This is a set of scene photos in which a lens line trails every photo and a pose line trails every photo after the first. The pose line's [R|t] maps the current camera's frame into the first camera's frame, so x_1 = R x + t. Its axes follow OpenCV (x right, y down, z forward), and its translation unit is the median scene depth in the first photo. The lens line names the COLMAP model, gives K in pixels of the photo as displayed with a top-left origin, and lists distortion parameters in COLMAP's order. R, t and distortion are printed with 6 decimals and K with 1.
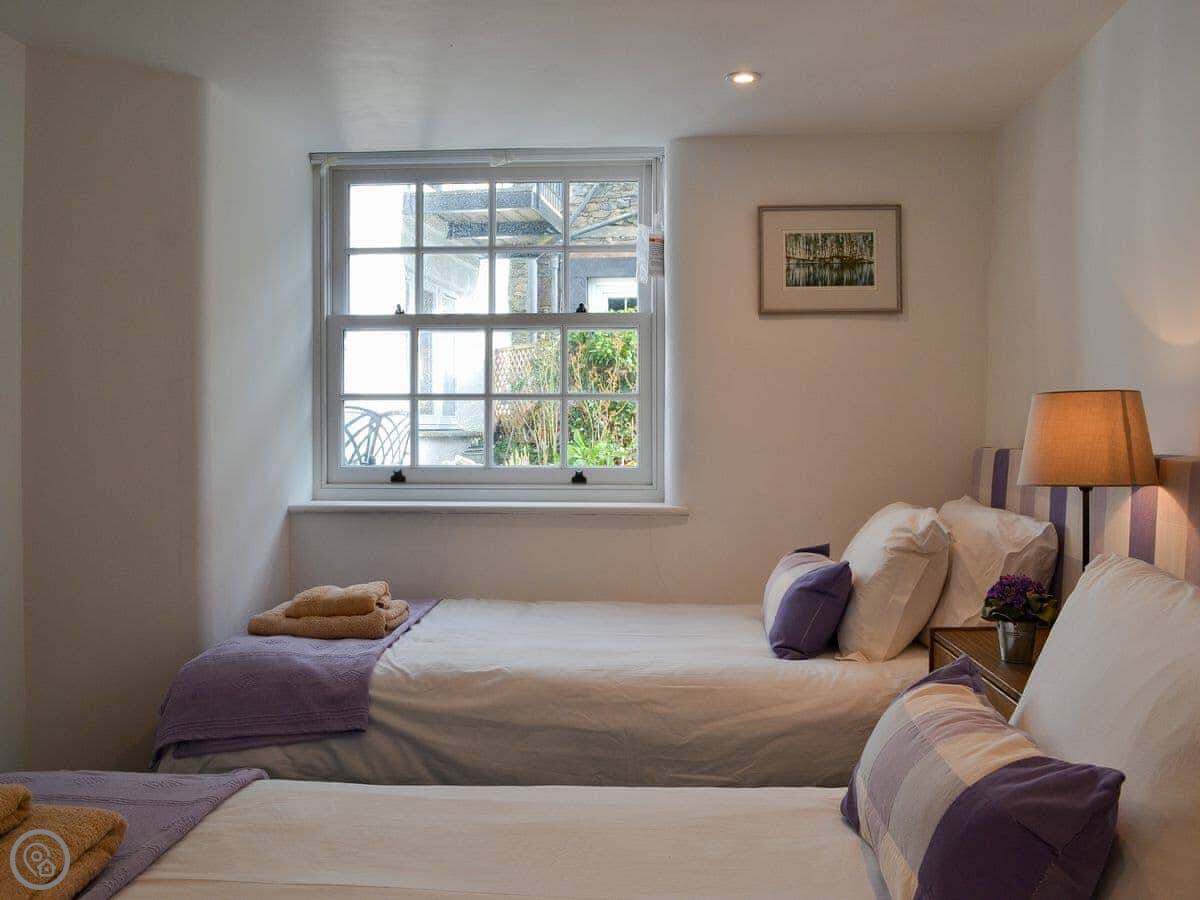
lens RADIAL K [[1101.7, 0, 600.0], [0, 1101.7, 450.0], [0, 0, 1]] dist [-0.075985, -0.000580]
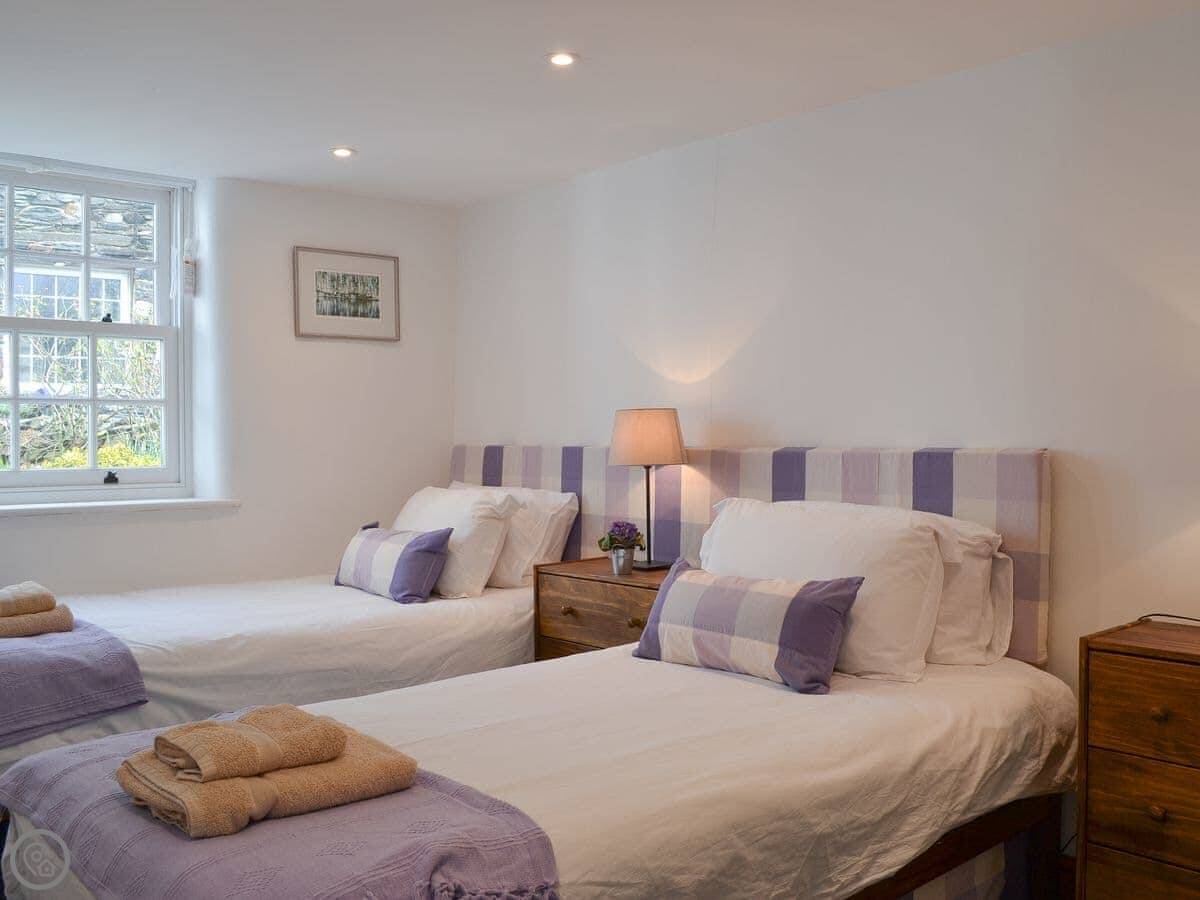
lens RADIAL K [[1141.0, 0, 600.0], [0, 1141.0, 450.0], [0, 0, 1]] dist [-0.069580, 0.017050]
pose [[0.700736, -0.014794, 0.713267, -0.514604], [0.014583, 0.999873, 0.006412, -0.002230], [-0.713272, 0.005908, 0.700863, -0.107646]]
